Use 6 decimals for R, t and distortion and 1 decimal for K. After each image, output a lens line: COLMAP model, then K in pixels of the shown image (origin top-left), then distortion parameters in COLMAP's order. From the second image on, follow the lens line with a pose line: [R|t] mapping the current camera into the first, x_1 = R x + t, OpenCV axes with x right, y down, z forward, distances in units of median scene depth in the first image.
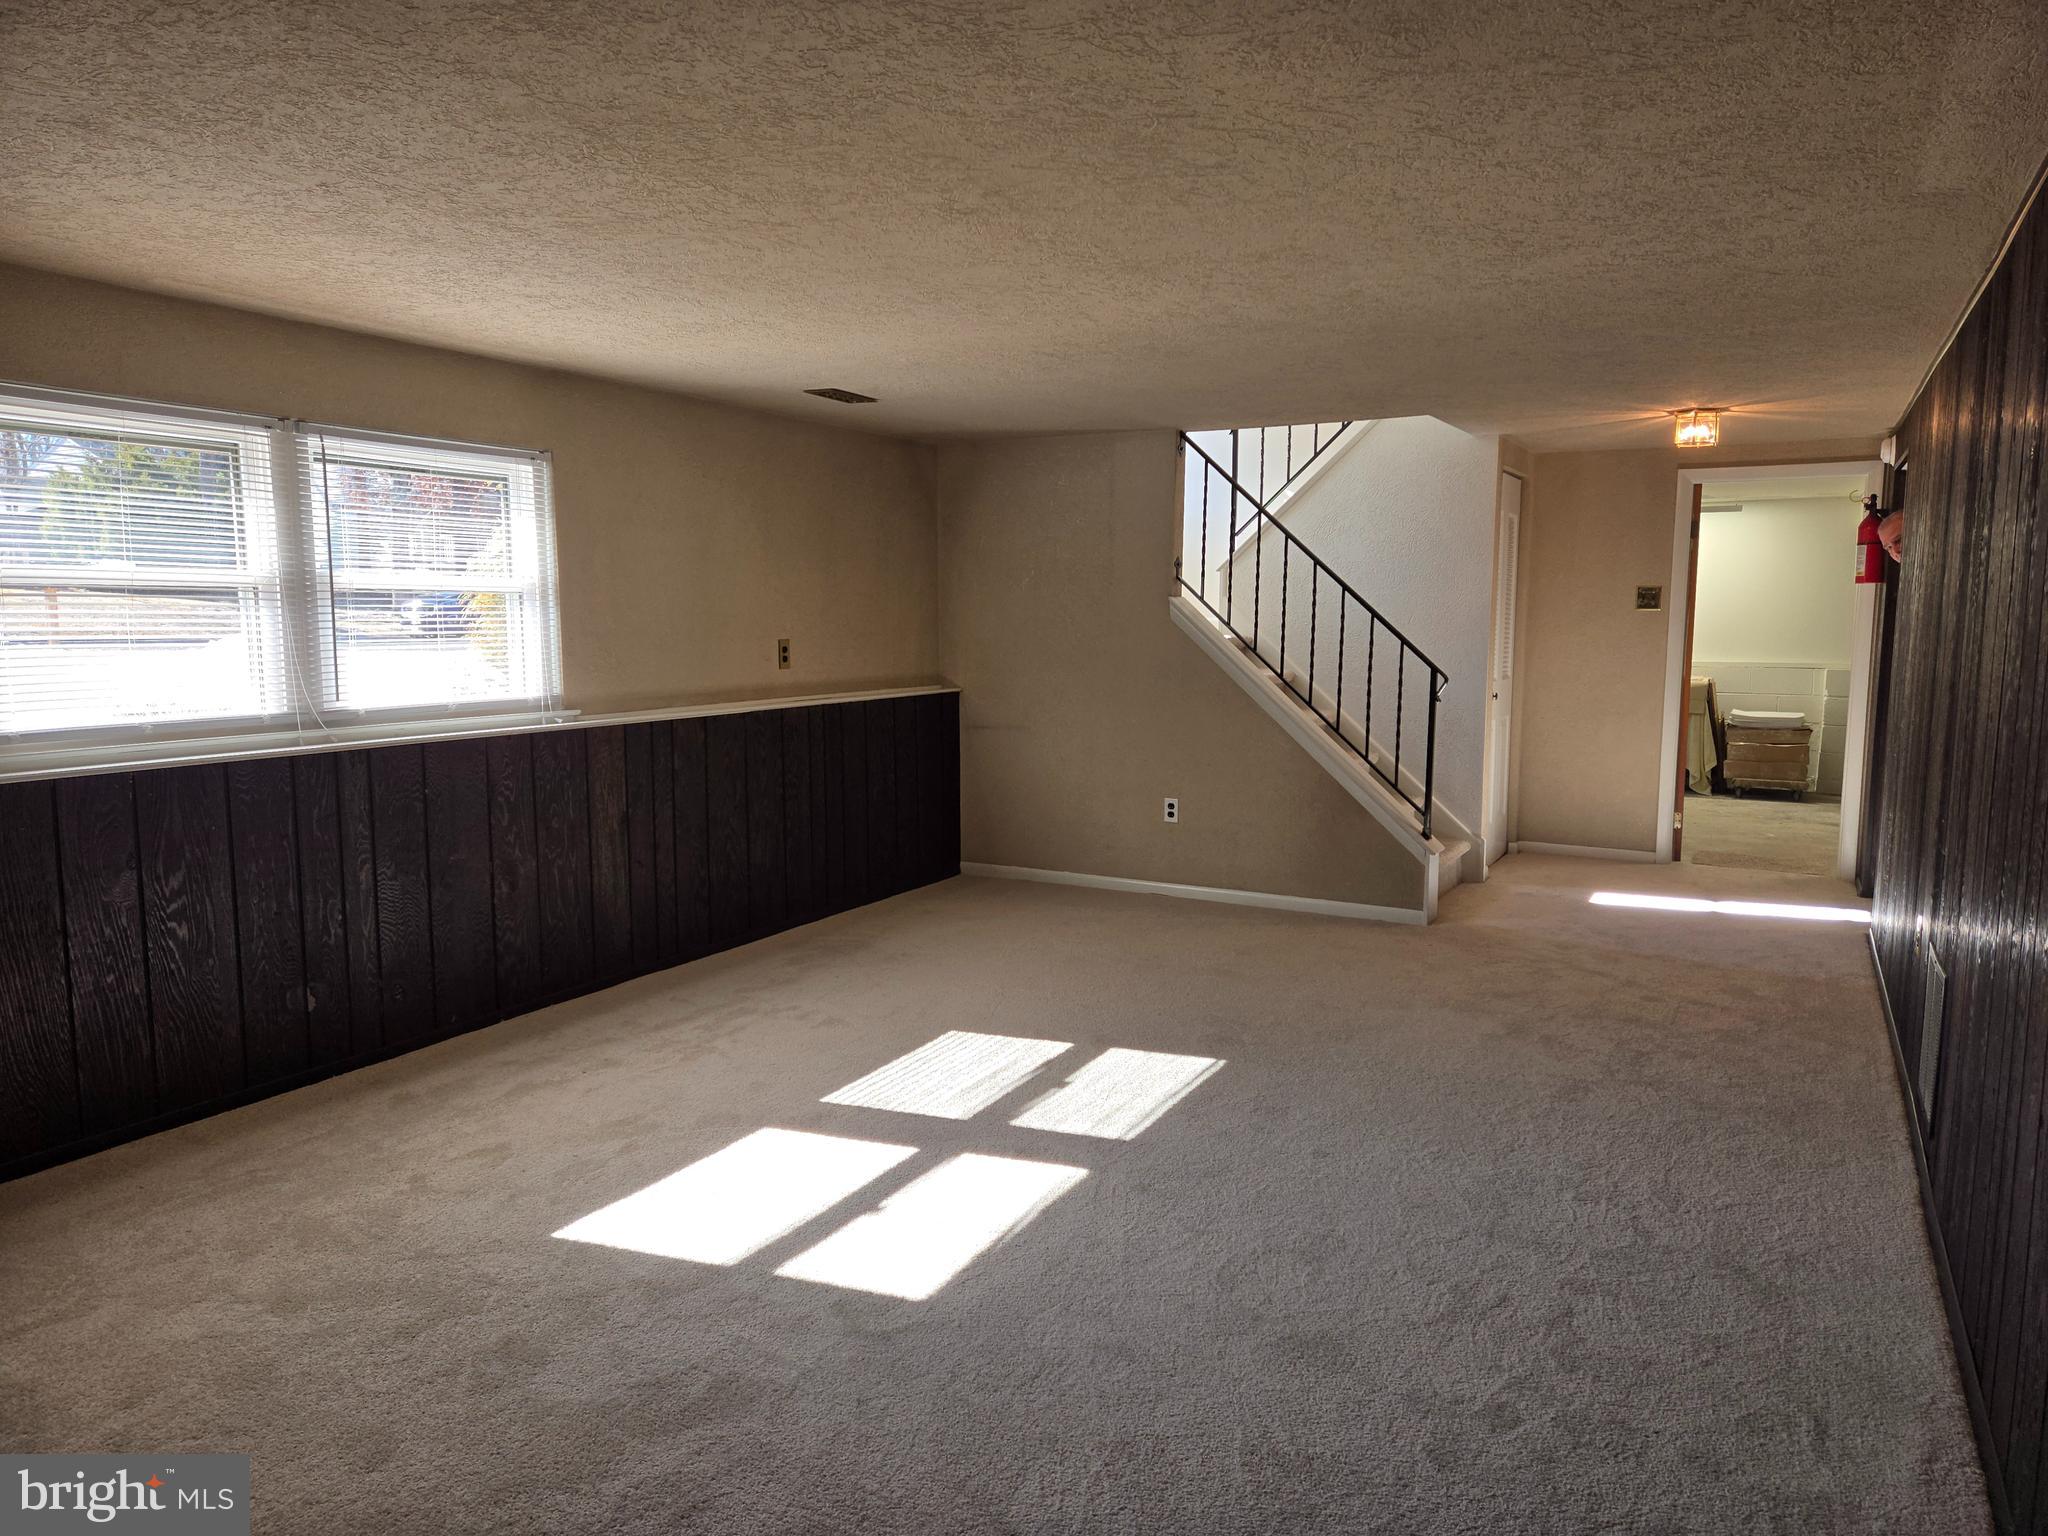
lens RADIAL K [[1370.0, 0, 1011.2], [0, 1370.0, 772.2], [0, 0, 1]] dist [0.054346, -0.032668]
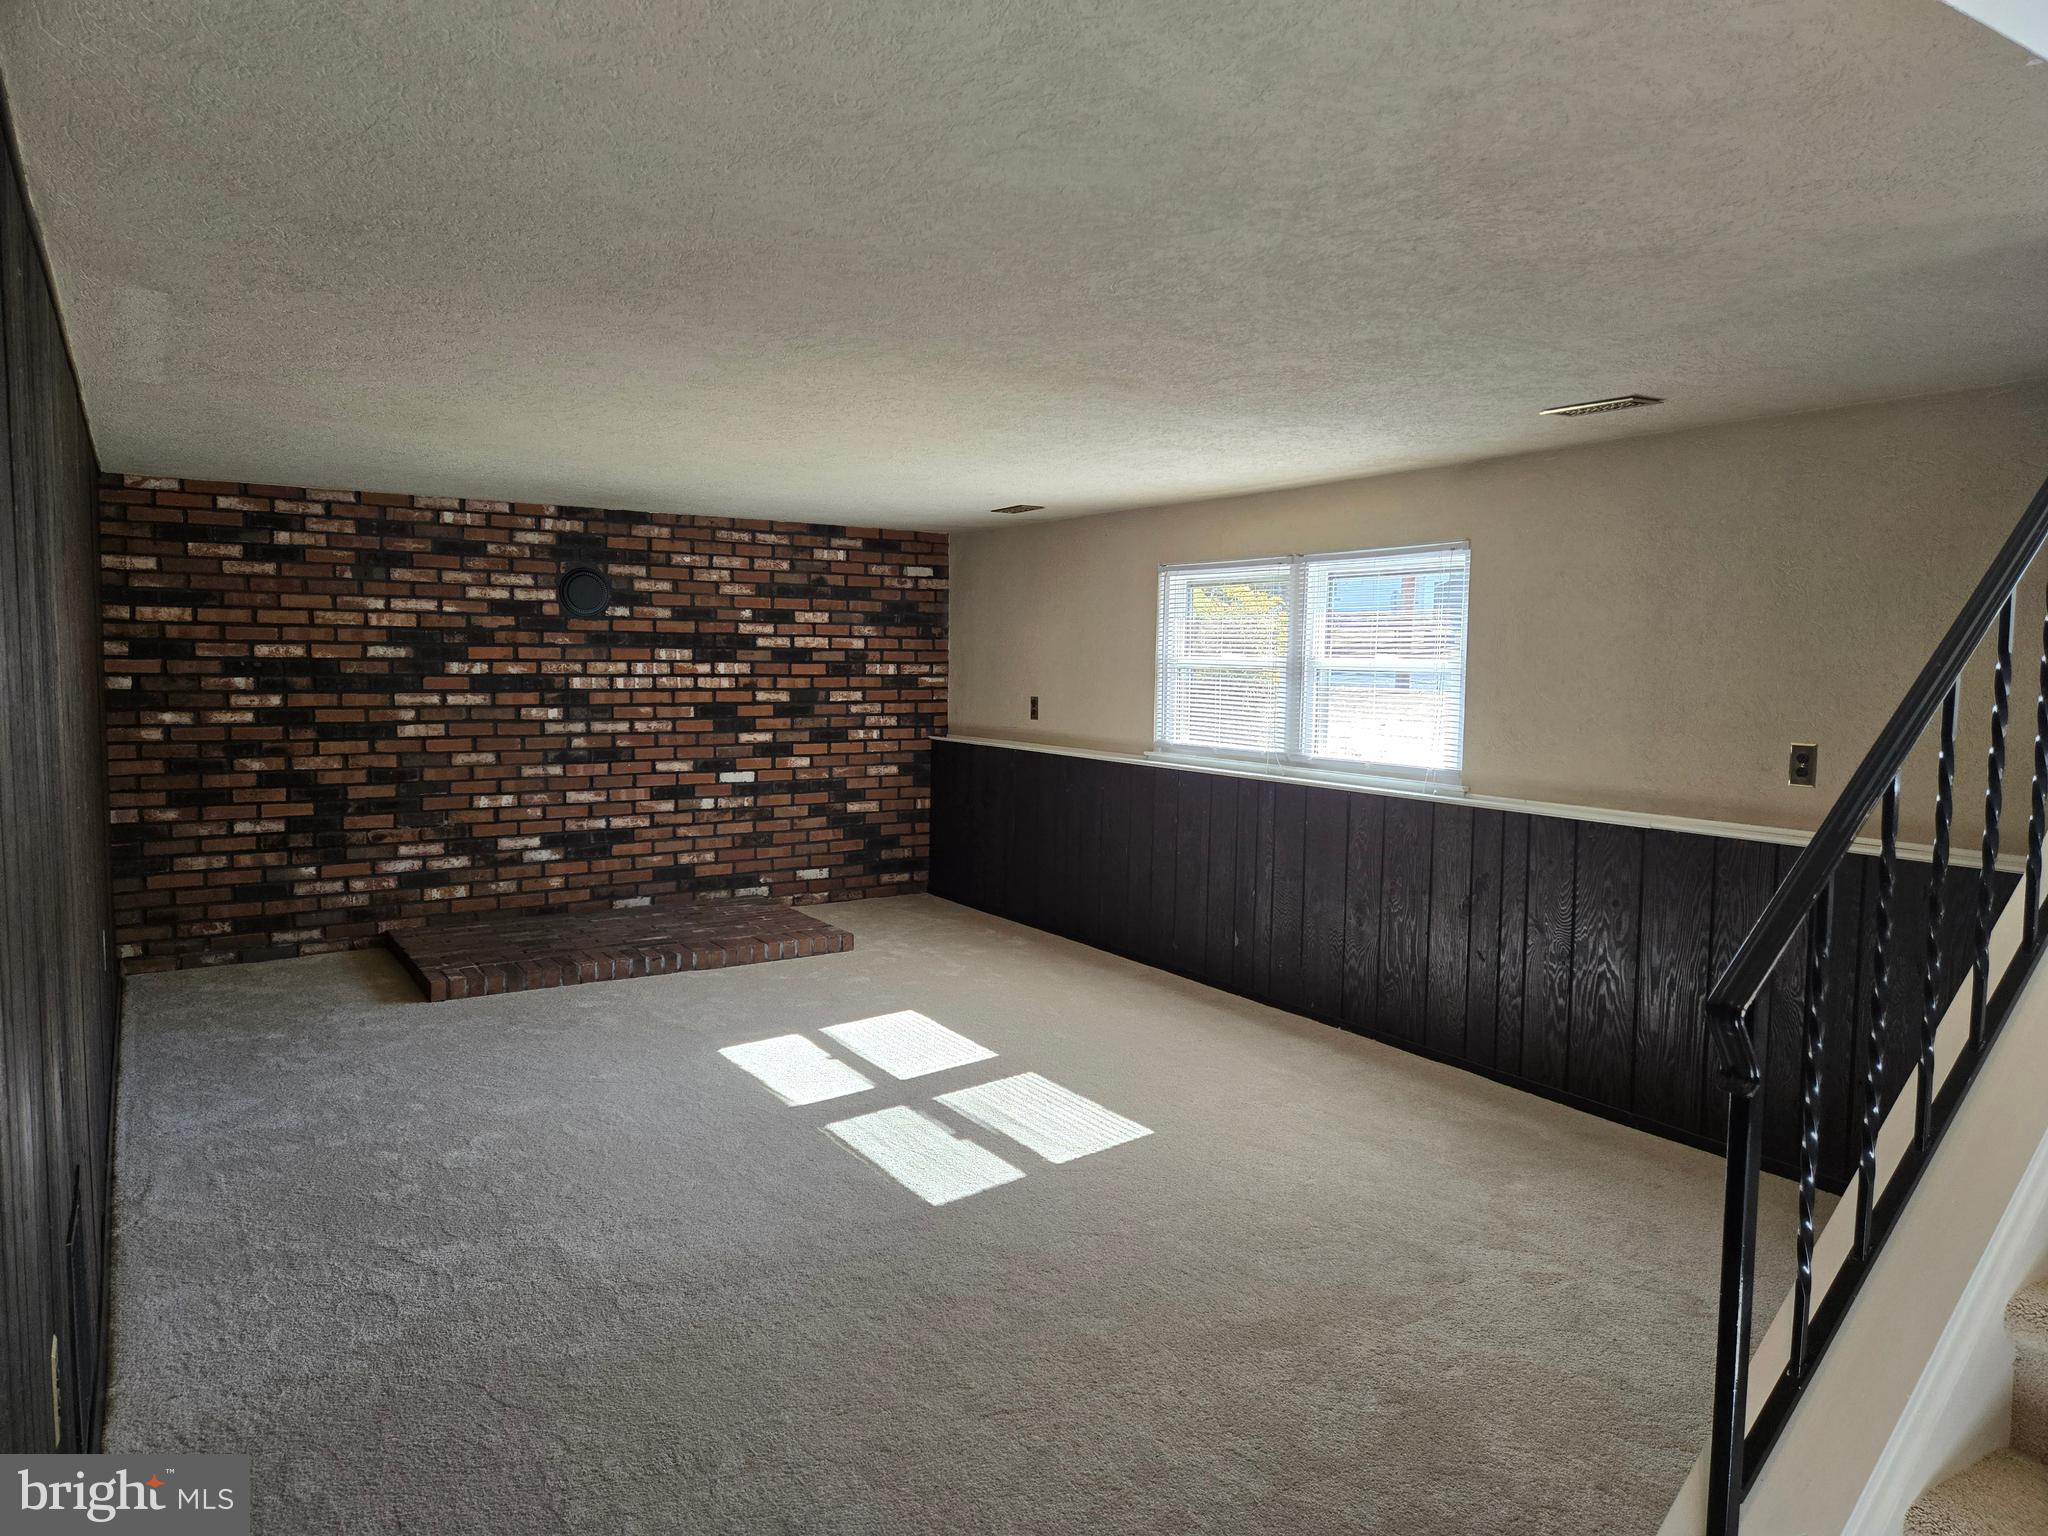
lens RADIAL K [[1370.0, 0, 1013.0], [0, 1370.0, 765.0], [0, 0, 1]] dist [0.054346, -0.032668]
pose [[-0.483780, 0.068376, -0.872514, 0.805672], [-0.114304, 0.983468, 0.140448, -0.182172], [0.867693, 0.167678, -0.467967, 1.293002]]
